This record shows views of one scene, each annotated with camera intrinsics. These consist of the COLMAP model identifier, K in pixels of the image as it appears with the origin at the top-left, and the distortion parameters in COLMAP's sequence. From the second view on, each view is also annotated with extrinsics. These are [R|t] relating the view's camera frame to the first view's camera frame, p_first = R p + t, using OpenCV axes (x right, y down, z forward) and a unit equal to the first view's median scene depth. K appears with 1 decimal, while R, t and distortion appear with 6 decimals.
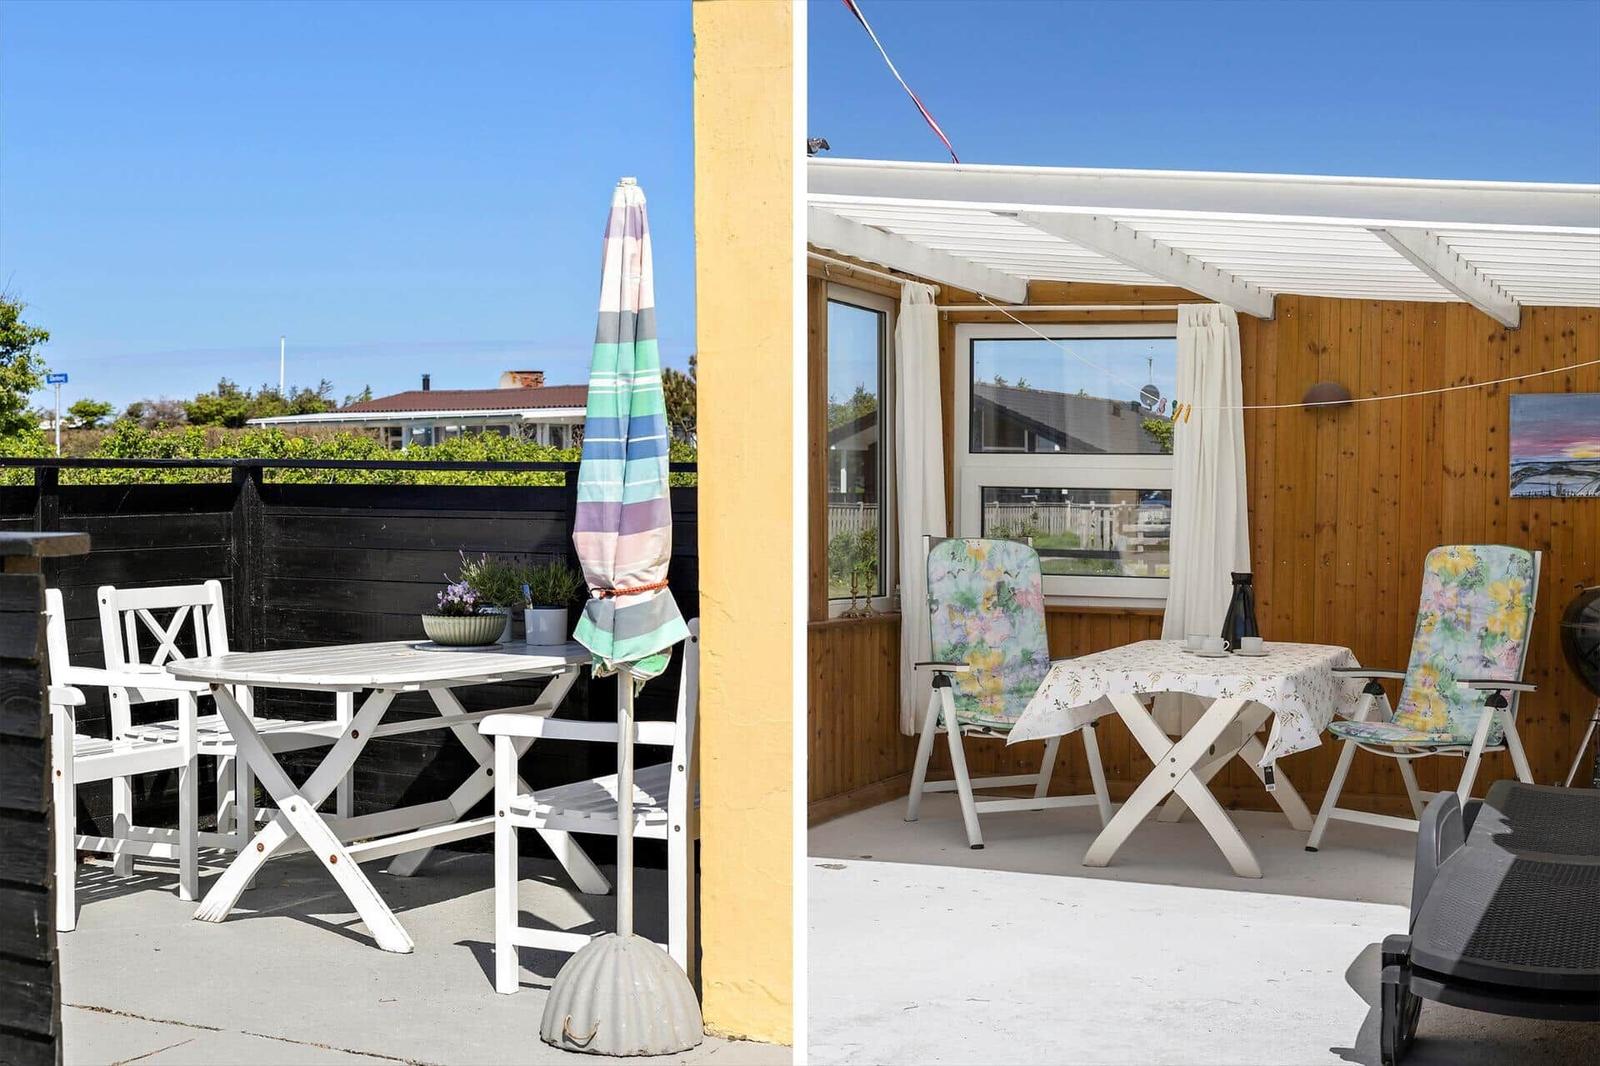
lens RADIAL K [[3099.4, 0, 800.0], [0, 3099.4, 533.0], [0, 0, 1]] dist [-0.041571, -0.093538]
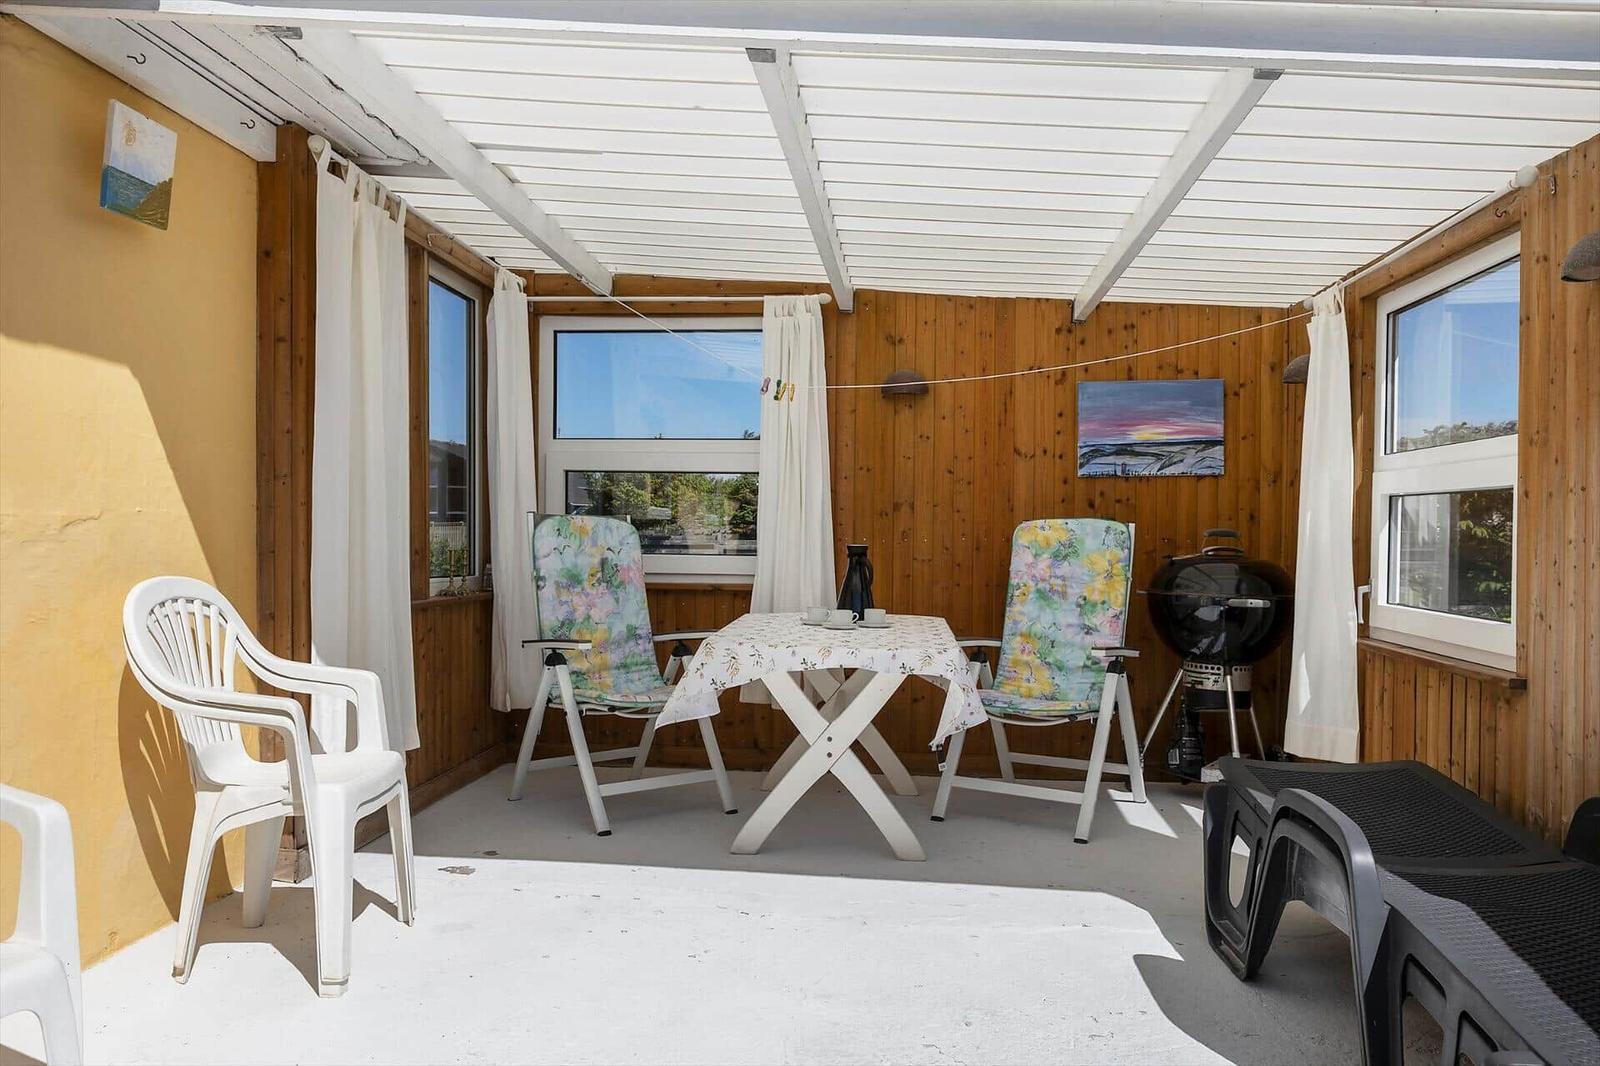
lens RADIAL K [[1561.9, 0, 778.3], [0, 1561.9, 531.1], [0, 0, 1]] dist [-0.008141, -0.001038]
pose [[0.951889, 0.000659, 0.306444, -0.037608], [0.005577, 0.999795, -0.019475, 0.017320], [-0.306394, 0.020247, 0.951690, 0.503332]]
